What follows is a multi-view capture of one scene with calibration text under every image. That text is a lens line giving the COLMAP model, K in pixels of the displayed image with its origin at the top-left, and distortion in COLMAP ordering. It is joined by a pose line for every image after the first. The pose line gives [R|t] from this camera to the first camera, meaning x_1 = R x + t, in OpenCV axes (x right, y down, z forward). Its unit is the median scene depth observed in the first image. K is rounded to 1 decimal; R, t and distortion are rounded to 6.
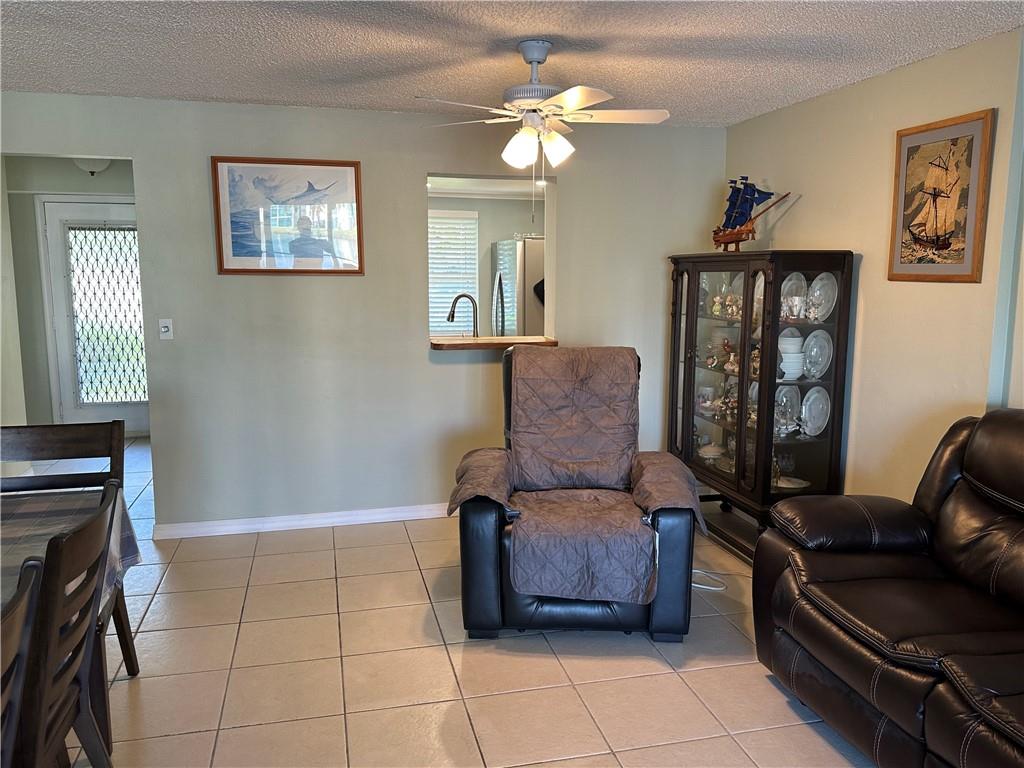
lens RADIAL K [[798.5, 0, 506.5], [0, 798.5, 391.7], [0, 0, 1]] dist [0.071511, -0.003549]
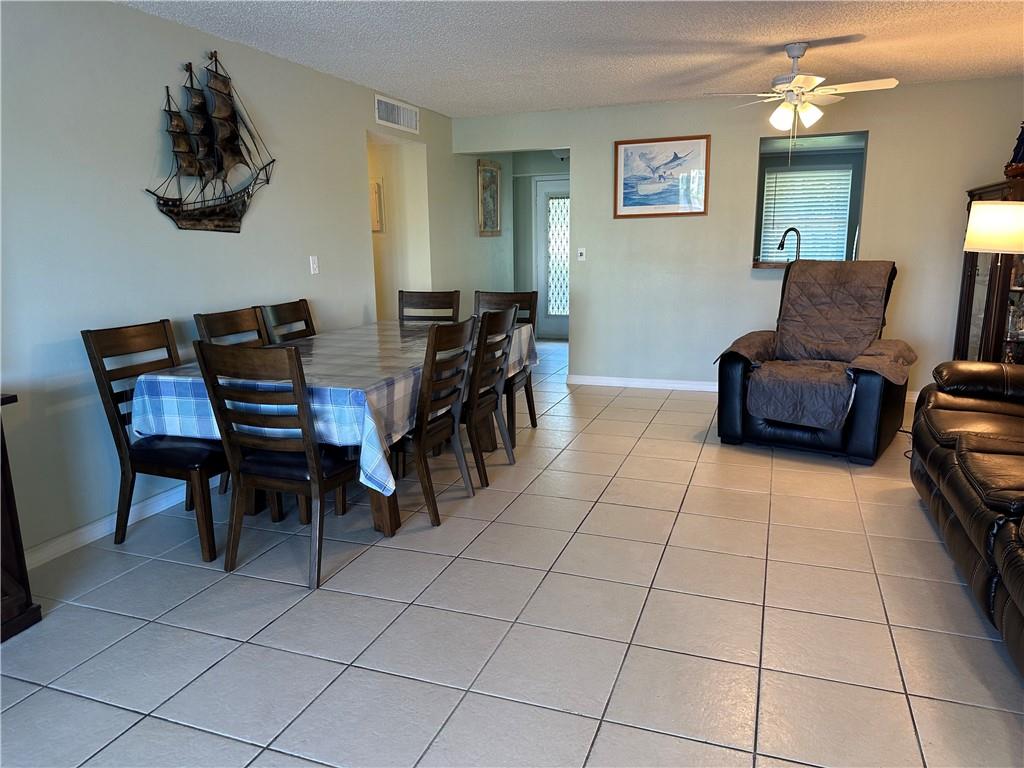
lens RADIAL K [[722.3, 0, 508.9], [0, 722.3, 380.8], [0, 0, 1]] dist [0.039508, -0.010442]
pose [[0.837469, 0.088211, -0.539318, 0.252877], [-0.060720, 0.995796, 0.068584, 0.081565], [0.543101, -0.024689, 0.839304, -0.285025]]
